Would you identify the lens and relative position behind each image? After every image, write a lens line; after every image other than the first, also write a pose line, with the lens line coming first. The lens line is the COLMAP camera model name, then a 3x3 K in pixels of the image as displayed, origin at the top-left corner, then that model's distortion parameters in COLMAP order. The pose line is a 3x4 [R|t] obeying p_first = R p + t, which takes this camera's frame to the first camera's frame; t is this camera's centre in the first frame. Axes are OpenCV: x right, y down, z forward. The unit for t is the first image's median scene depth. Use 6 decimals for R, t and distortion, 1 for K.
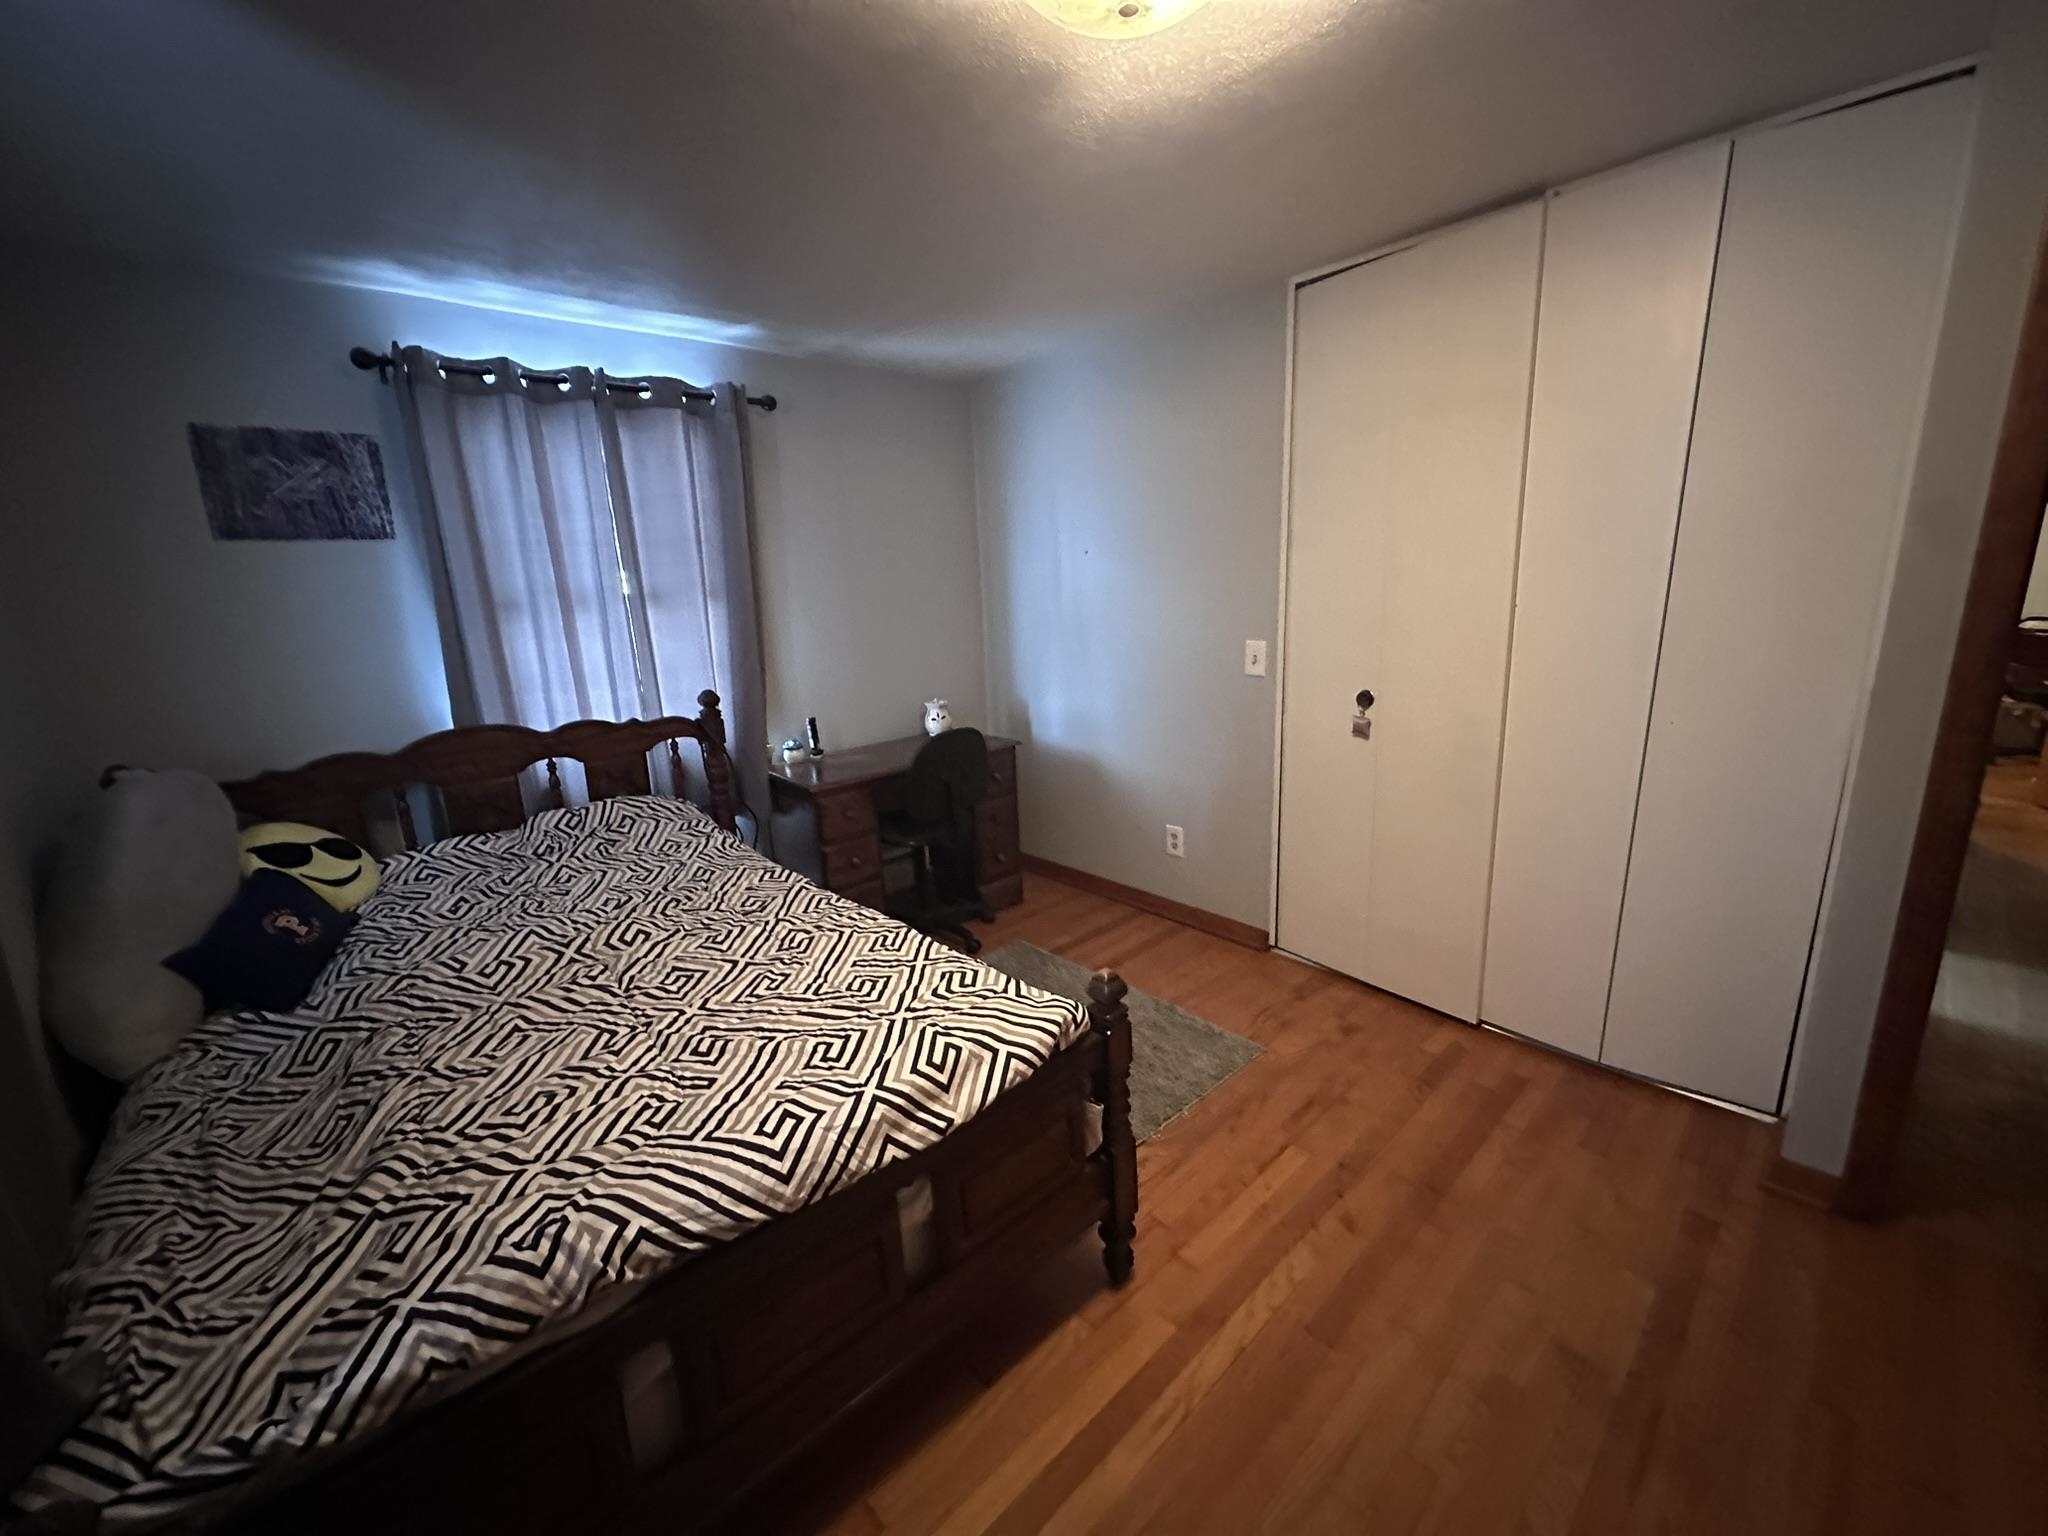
lens RADIAL K [[811.6, 0, 1019.7], [0, 811.6, 767.7], [0, 0, 1]] dist [-0.002528, 0.000597]
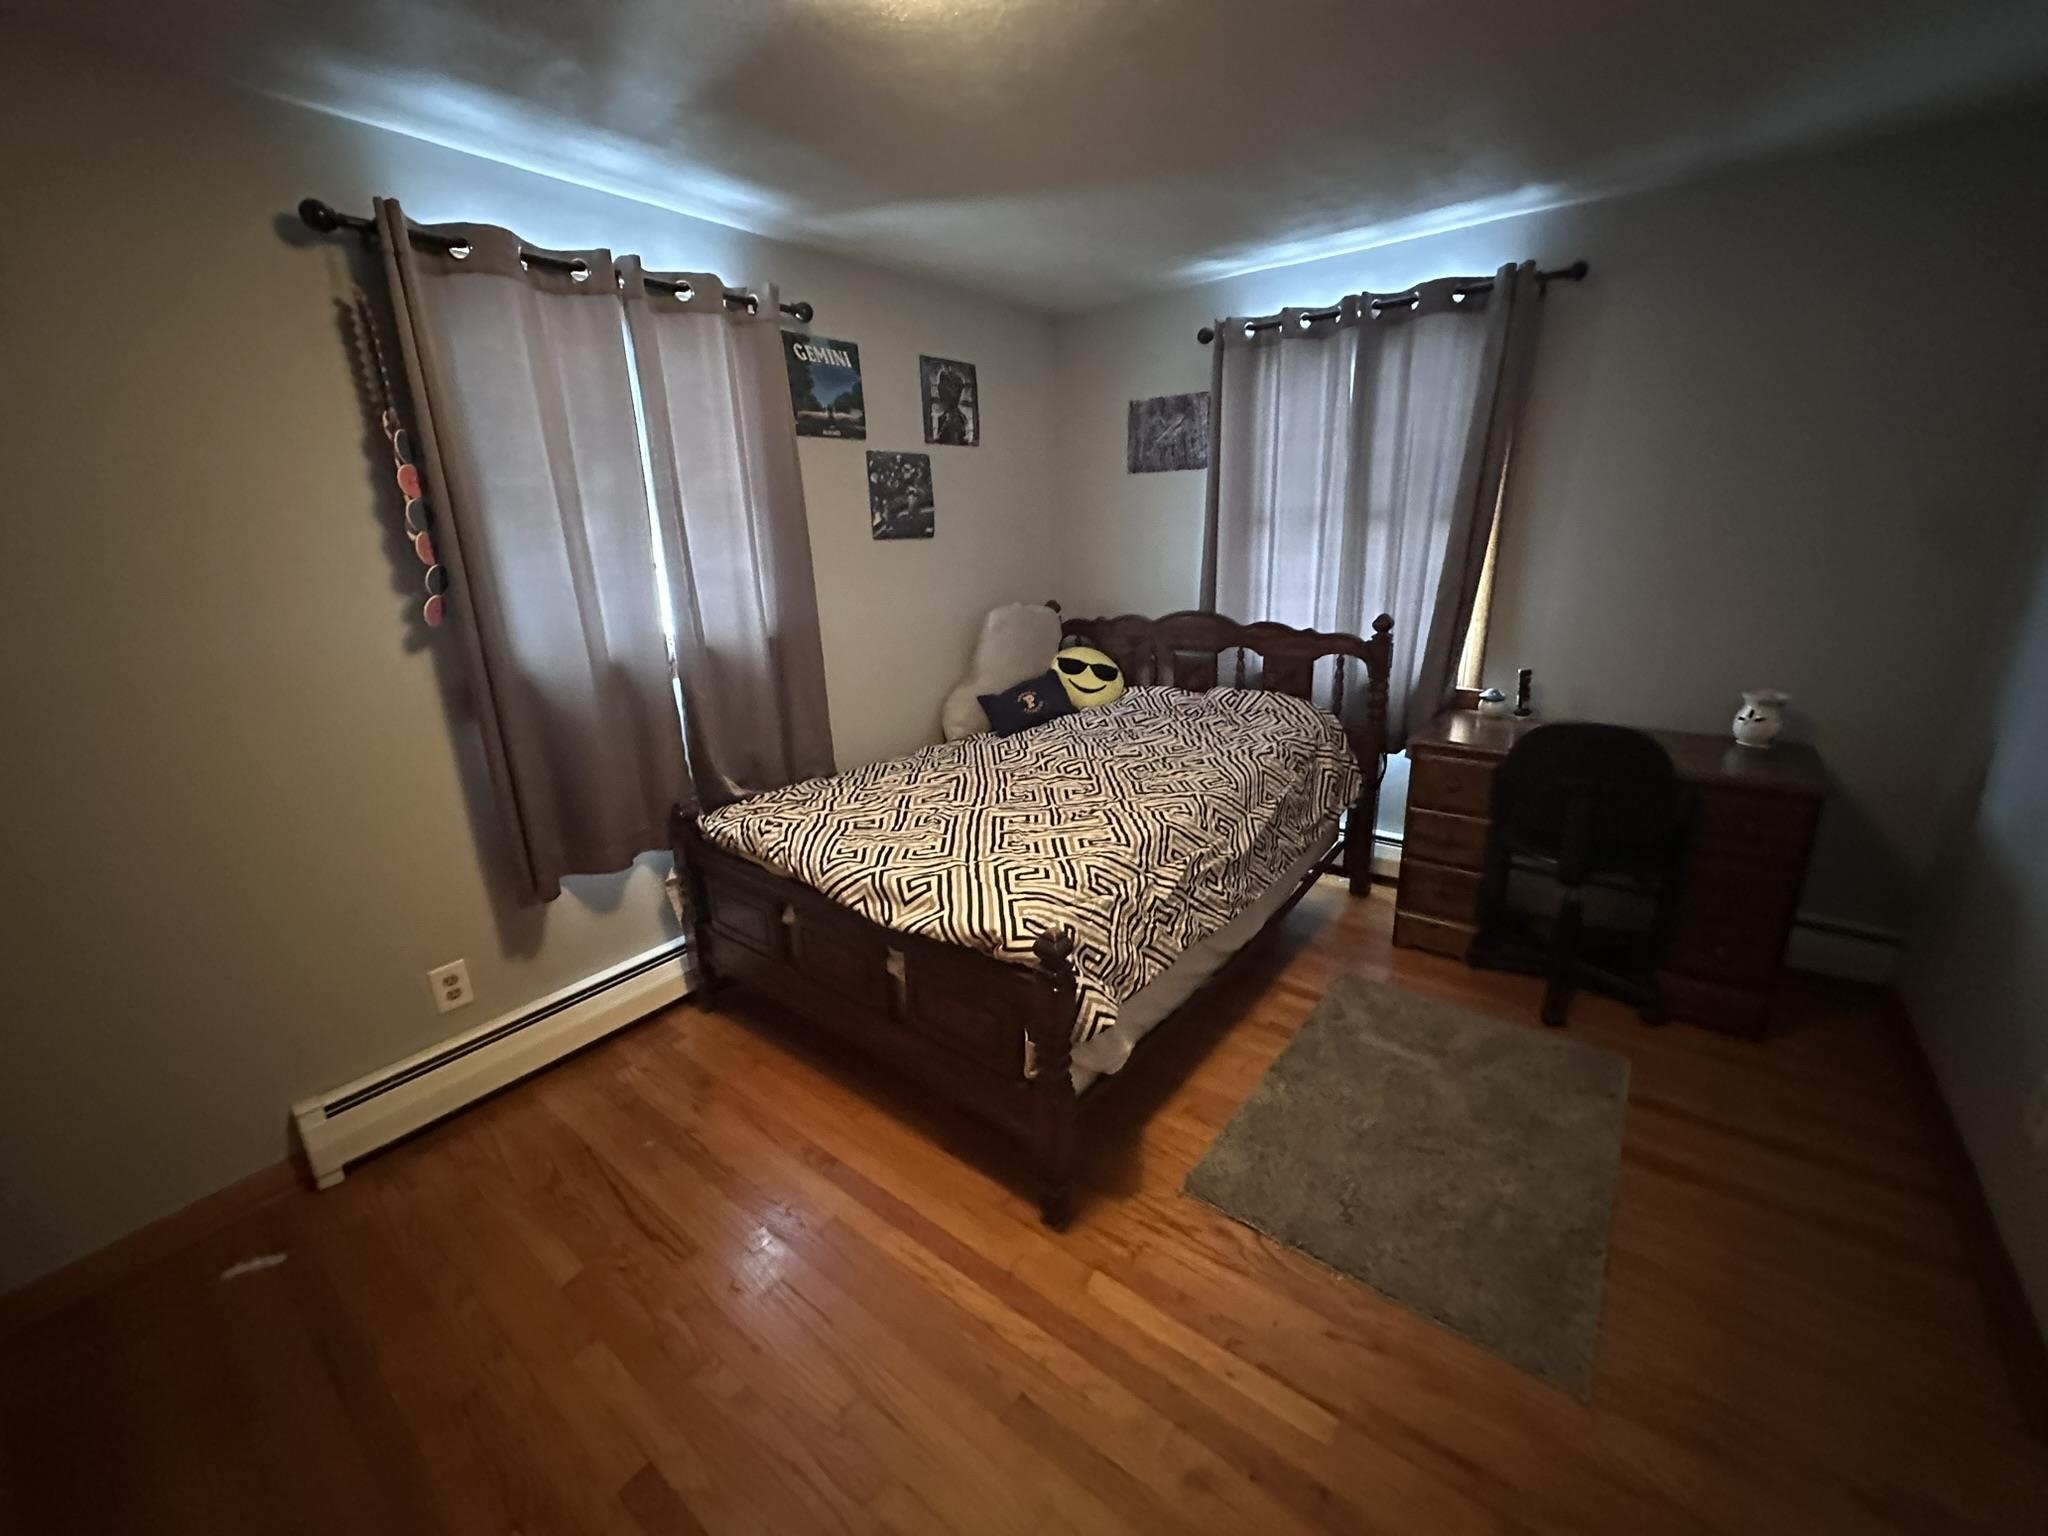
lens RADIAL K [[811.6, 0, 1024.9], [0, 811.6, 767.9], [0, 0, 1]] dist [-0.002528, 0.000597]
pose [[0.171986, 0.328624, -0.928669, 0.666250], [-0.202133, 0.934430, 0.293229, -0.156641], [0.964138, 0.137283, 0.227135, 0.484462]]
